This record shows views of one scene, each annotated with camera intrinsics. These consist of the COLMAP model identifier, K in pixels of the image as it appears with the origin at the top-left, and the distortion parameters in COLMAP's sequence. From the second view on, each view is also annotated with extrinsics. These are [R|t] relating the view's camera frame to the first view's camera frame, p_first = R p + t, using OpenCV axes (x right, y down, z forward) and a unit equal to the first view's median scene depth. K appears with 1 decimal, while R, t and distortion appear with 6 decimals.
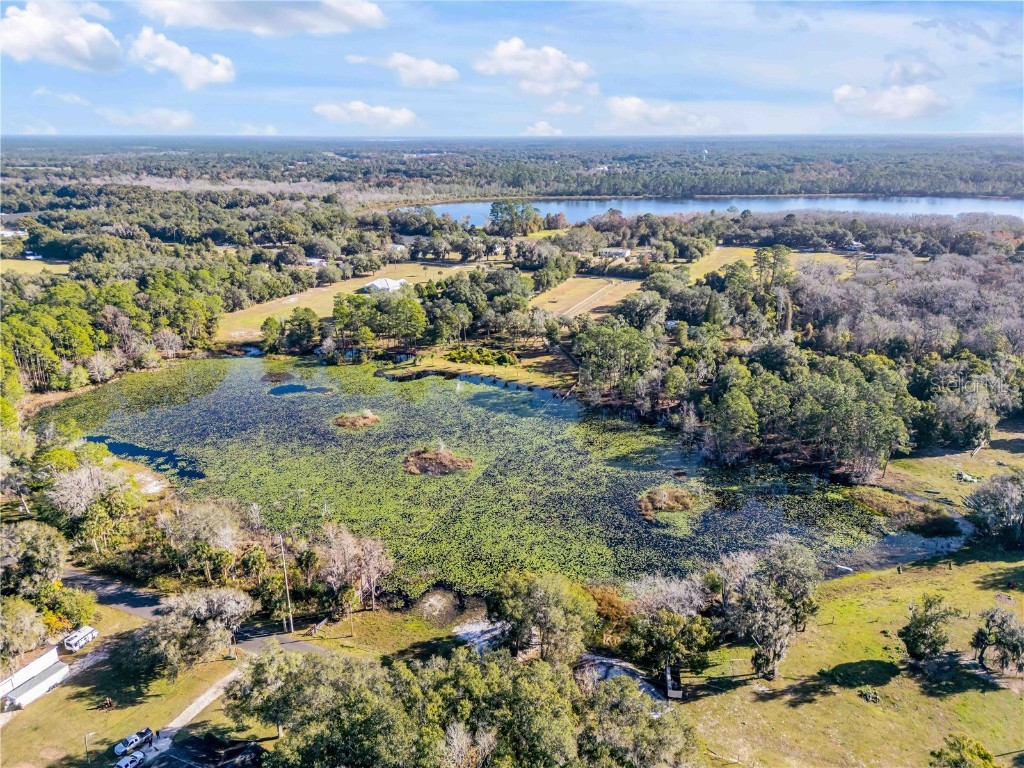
lens RADIAL K [[713.3, 0, 512.0], [0, 713.3, 384.0], [0, 0, 1]] dist [0.089438, -0.096895]
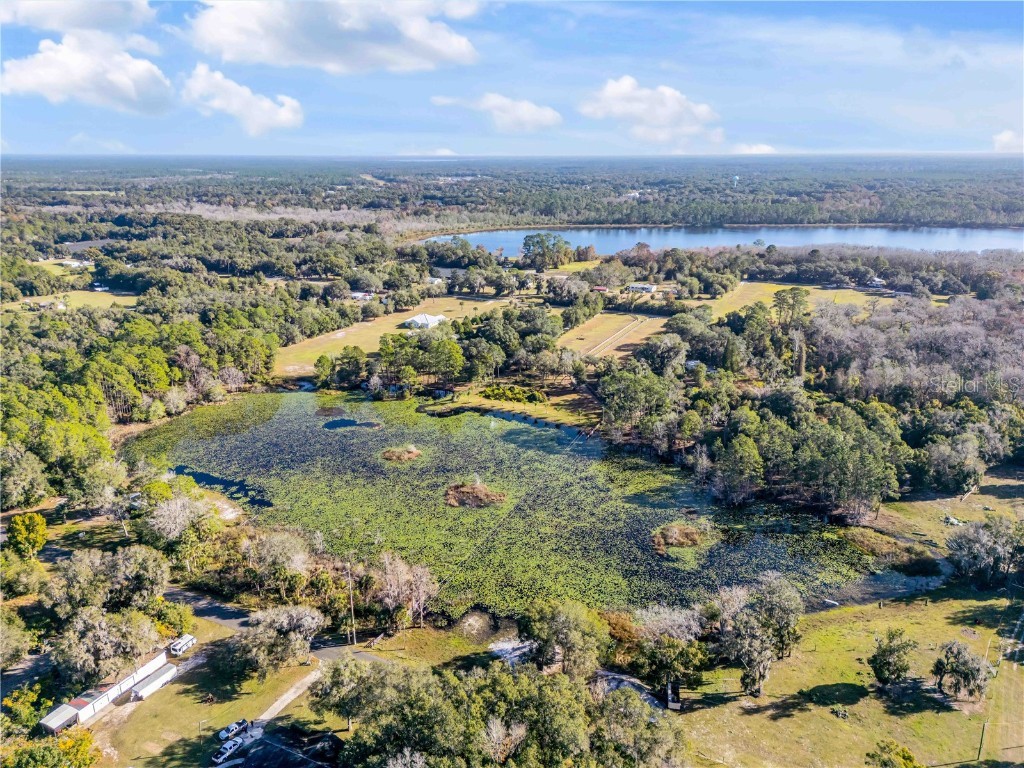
lens RADIAL K [[713.3, 0, 512.0], [0, 713.3, 384.0], [0, 0, 1]] dist [0.089438, -0.096895]
pose [[0.999039, 0.013970, -0.041551, -0.000130], [-0.014939, 0.999622, -0.023101, -0.027226], [0.041212, 0.023700, 0.998869, -0.082882]]
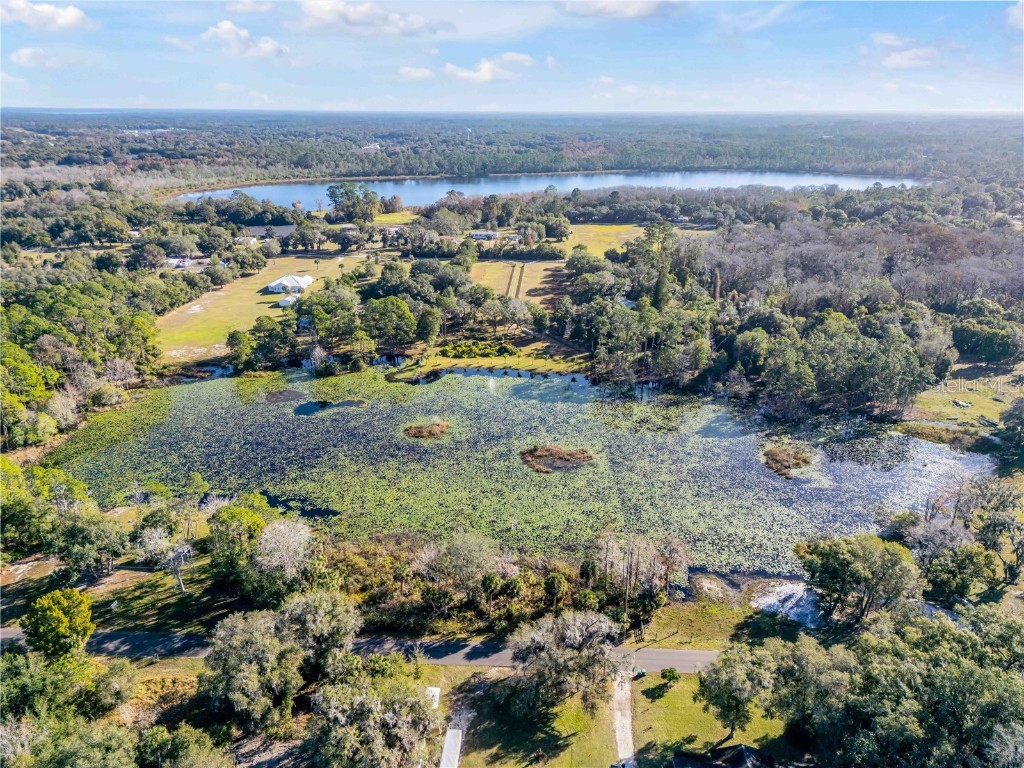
lens RADIAL K [[713.3, 0, 512.0], [0, 713.3, 384.0], [0, 0, 1]] dist [0.089438, -0.096895]
pose [[0.935147, -0.121280, 0.332854, -0.315270], [0.111287, 0.992579, 0.049004, -0.032363], [-0.336327, -0.008783, 0.941704, 0.051037]]
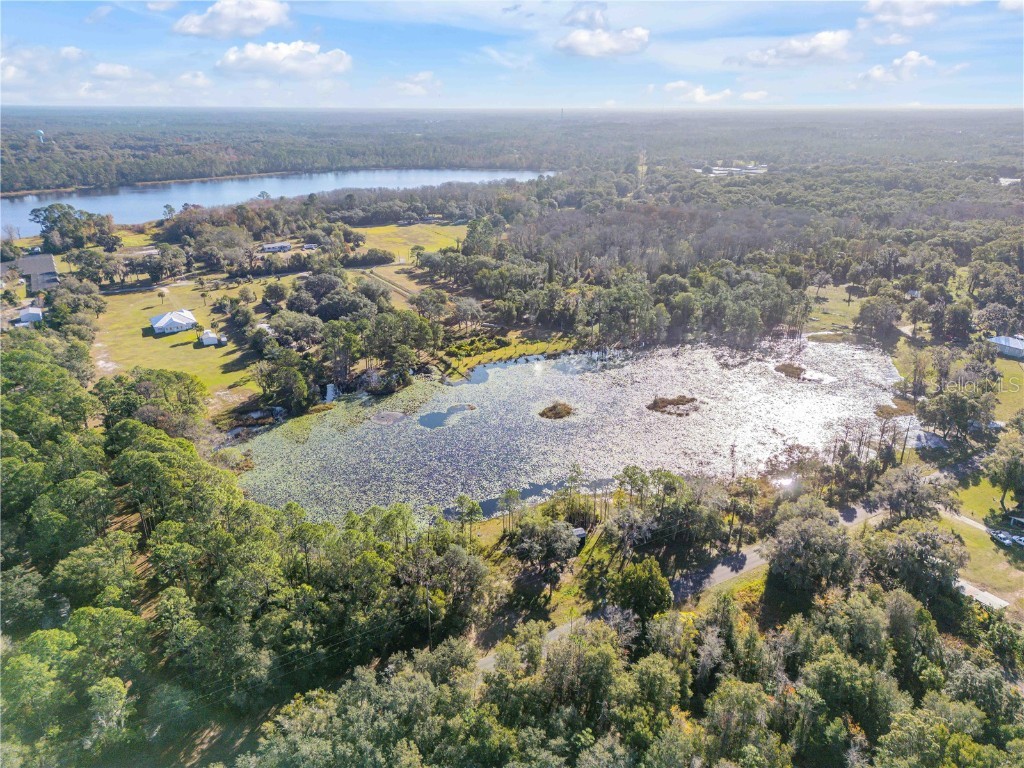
lens RADIAL K [[713.3, 0, 512.0], [0, 713.3, 384.0], [0, 0, 1]] dist [0.089438, -0.096895]
pose [[0.582533, -0.288916, 0.759725, -0.797953], [0.264667, 0.951178, 0.158784, -0.133283], [-0.768509, 0.108577, 0.630559, 0.274302]]
